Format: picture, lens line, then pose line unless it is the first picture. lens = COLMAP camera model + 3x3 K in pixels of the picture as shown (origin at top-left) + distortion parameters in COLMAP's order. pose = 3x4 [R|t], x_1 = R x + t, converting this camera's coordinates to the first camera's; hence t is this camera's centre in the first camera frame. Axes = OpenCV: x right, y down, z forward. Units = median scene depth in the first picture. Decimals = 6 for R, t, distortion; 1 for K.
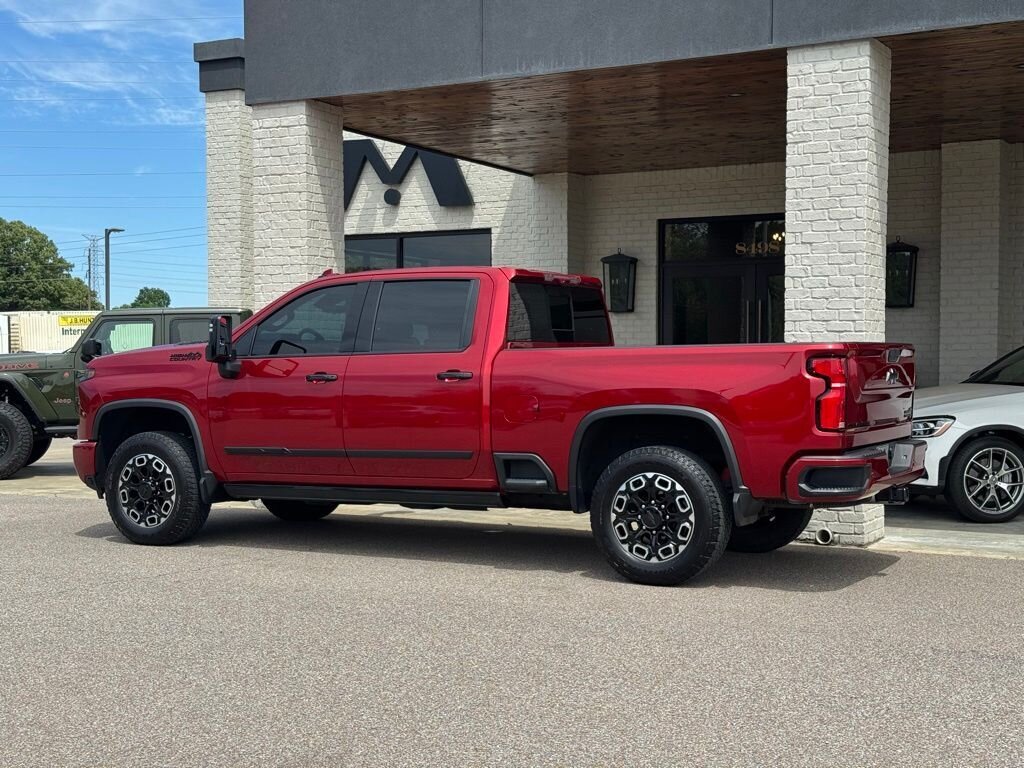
lens RADIAL K [[1407.3, 0, 512.0], [0, 1407.3, 384.0], [0, 0, 1]] dist [0.200462, -0.419127]
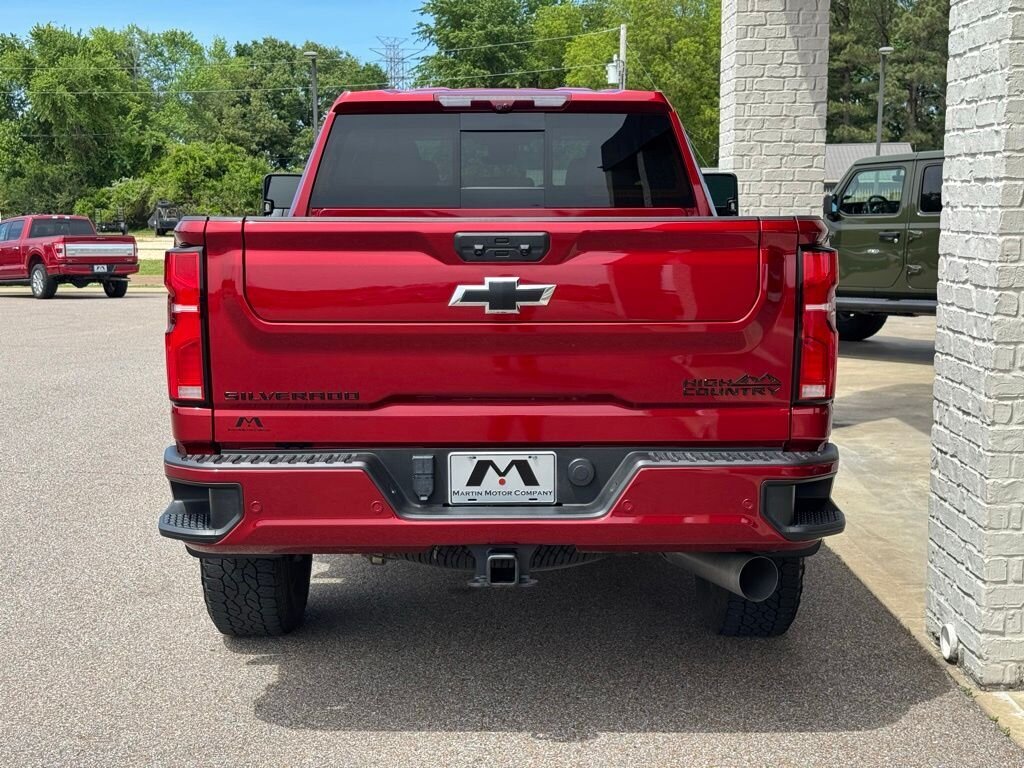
lens RADIAL K [[1409.4, 0, 508.1], [0, 1409.4, 384.2], [0, 0, 1]] dist [0.201567, -0.431323]
pose [[0.479764, 0.110005, -0.870474, 0.455508], [-0.015373, 0.993011, 0.117018, -0.020530], [0.877263, -0.042760, 0.478102, 0.564758]]
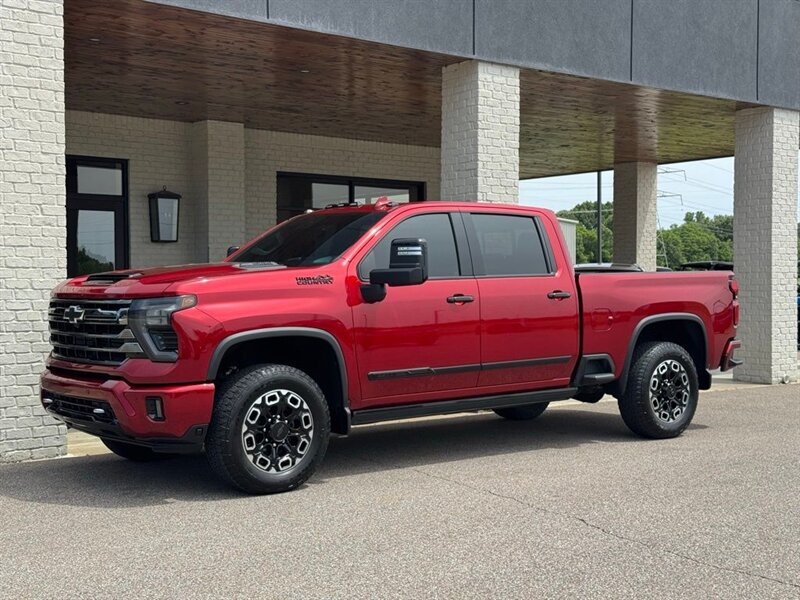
lens RADIAL K [[1101.1, 0, 397.0], [0, 1101.1, 300.2], [0, 0, 1]] dist [0.201567, -0.431323]
pose [[0.390004, -0.016100, 0.920672, -0.723856], [0.019683, 0.999764, 0.009145, -0.009721], [-0.920603, 0.014555, 0.390229, 0.557031]]
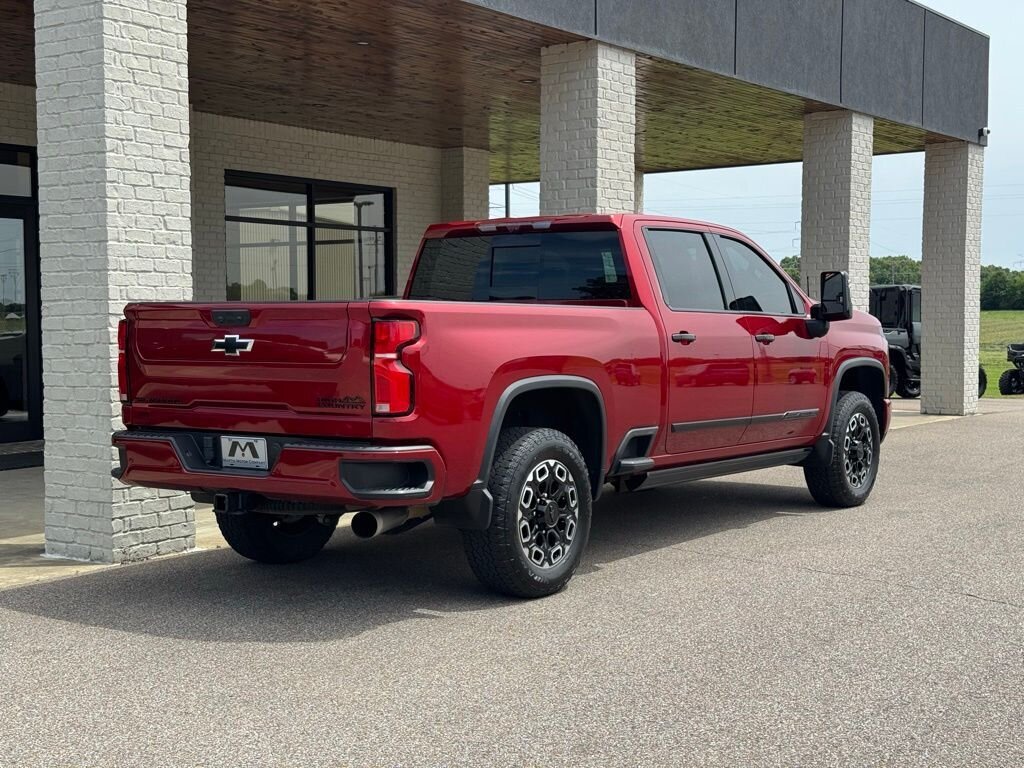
lens RADIAL K [[1407.3, 0, 512.0], [0, 1407.3, 384.0], [0, 0, 1]] dist [0.200462, -0.419127]
pose [[0.136448, -0.050363, 0.989366, -0.806008], [0.021295, 0.998625, 0.047898, -0.017378], [-0.990418, 0.014533, 0.137333, 0.784043]]
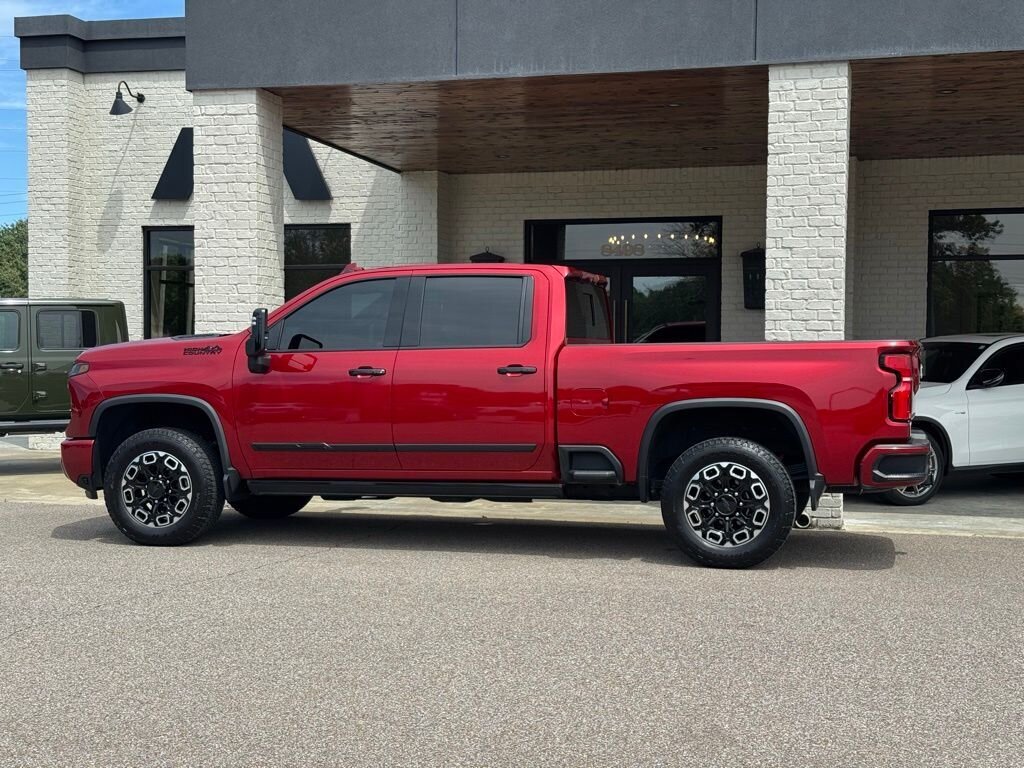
lens RADIAL K [[1406.9, 0, 515.8], [0, 1406.9, 386.0], [0, 0, 1]] dist [0.206573, -0.447994]
pose [[0.971349, -0.000574, 0.237657, -0.209758], [-0.000127, 0.999996, 0.002934, 0.001798], [-0.237657, -0.002880, 0.971345, 0.006239]]
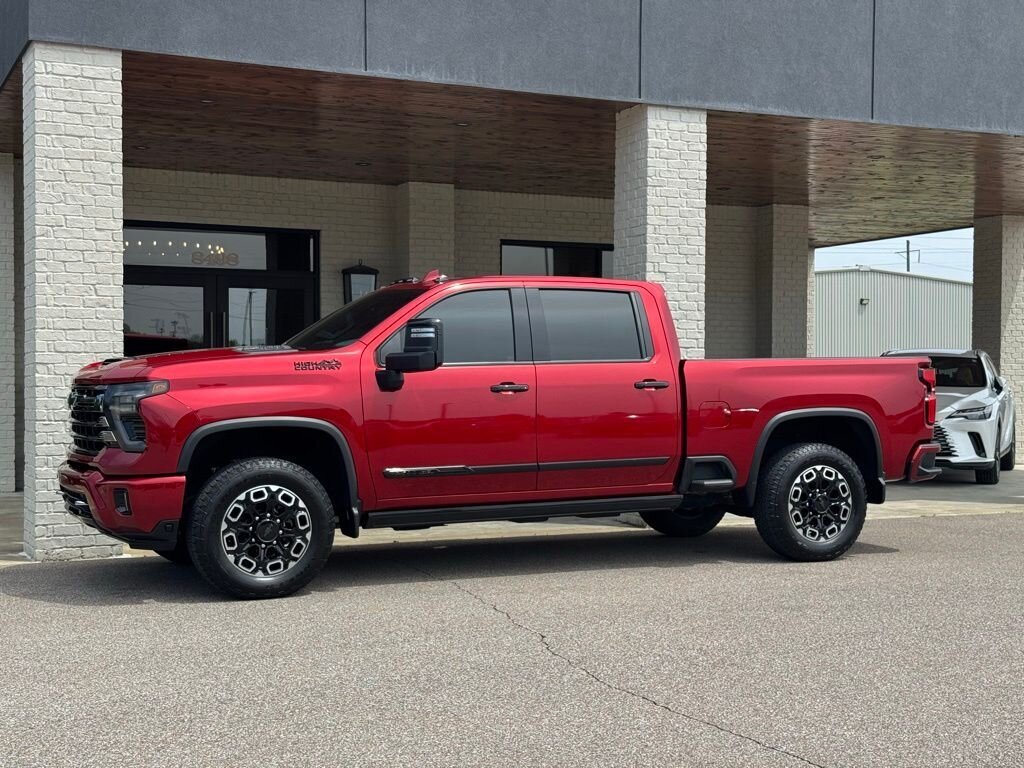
lens RADIAL K [[1409.8, 0, 514.6], [0, 1409.8, 384.1], [0, 0, 1]] dist [0.205139, -0.461459]
pose [[0.593641, -0.004405, 0.804718, -0.690457], [0.013836, 0.999893, -0.004733, -0.002203], [-0.804611, 0.013943, 0.593638, 0.343088]]
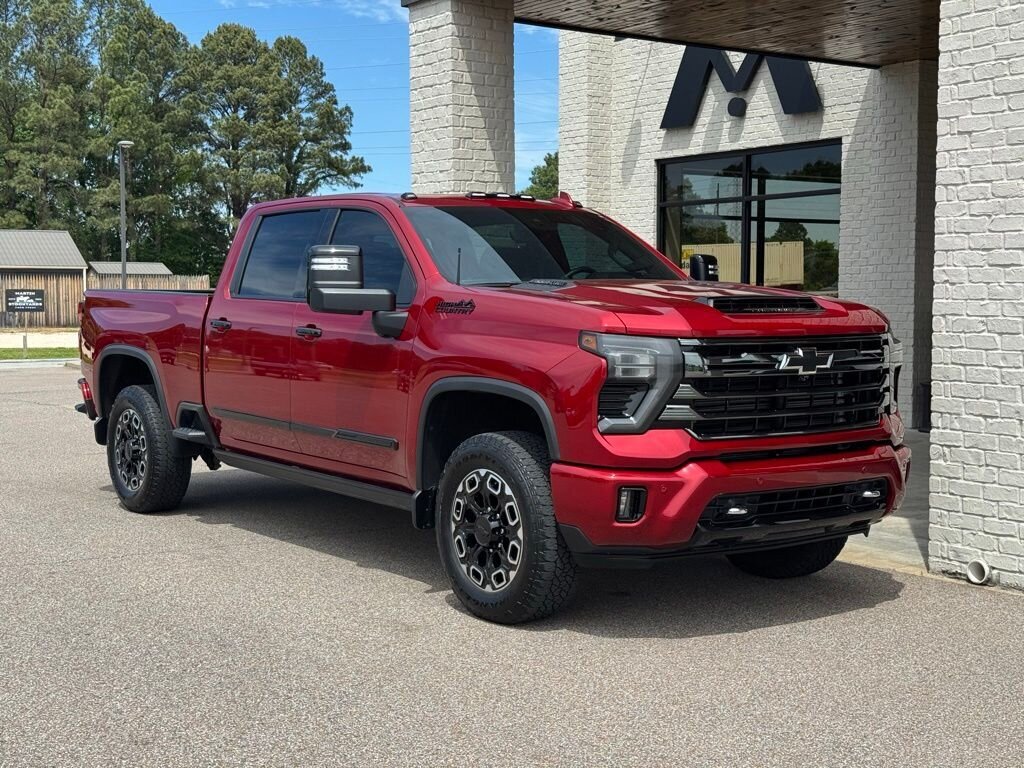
lens RADIAL K [[1409.8, 0, 514.6], [0, 1409.8, 384.1], [0, 0, 1]] dist [0.205139, -0.461459]
pose [[0.902197, 0.026780, -0.430493, 0.264206], [-0.006114, 0.998764, 0.049319, -0.011401], [0.431282, -0.041863, 0.901246, 0.252808]]
